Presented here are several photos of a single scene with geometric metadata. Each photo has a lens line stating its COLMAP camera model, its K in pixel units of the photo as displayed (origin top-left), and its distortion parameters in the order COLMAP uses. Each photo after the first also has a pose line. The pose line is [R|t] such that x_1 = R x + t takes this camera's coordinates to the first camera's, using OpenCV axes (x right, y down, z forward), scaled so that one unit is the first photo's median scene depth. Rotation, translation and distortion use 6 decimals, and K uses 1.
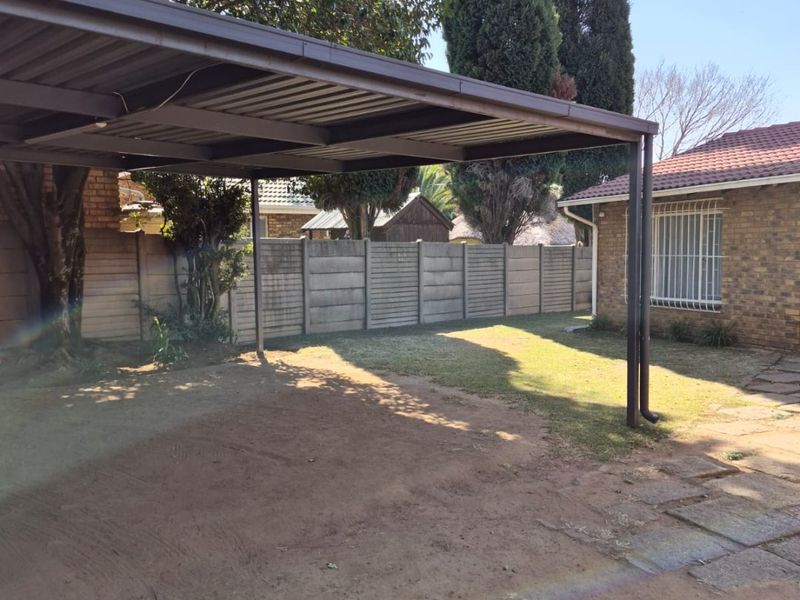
lens RADIAL K [[737.4, 0, 404.4], [0, 737.4, 304.0], [0, 0, 1]] dist [0.142315, -0.239181]
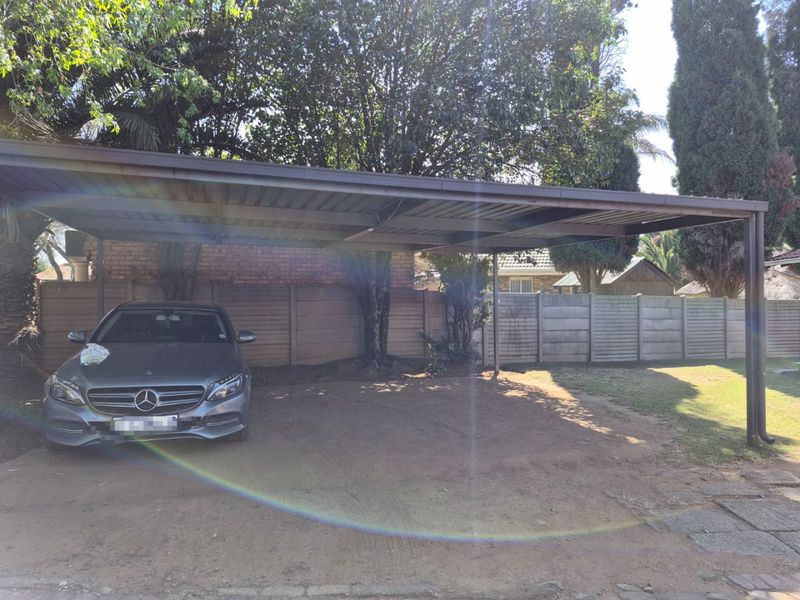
lens RADIAL K [[548.4, 0, 400.0], [0, 548.4, 300.0], [0, 0, 1]] dist [0.070384, -0.073880]
pose [[0.898450, 0.004729, -0.439050, 0.112633], [-0.038006, 0.997026, -0.067036, 0.005181], [0.437427, 0.076916, 0.895958, -0.056542]]
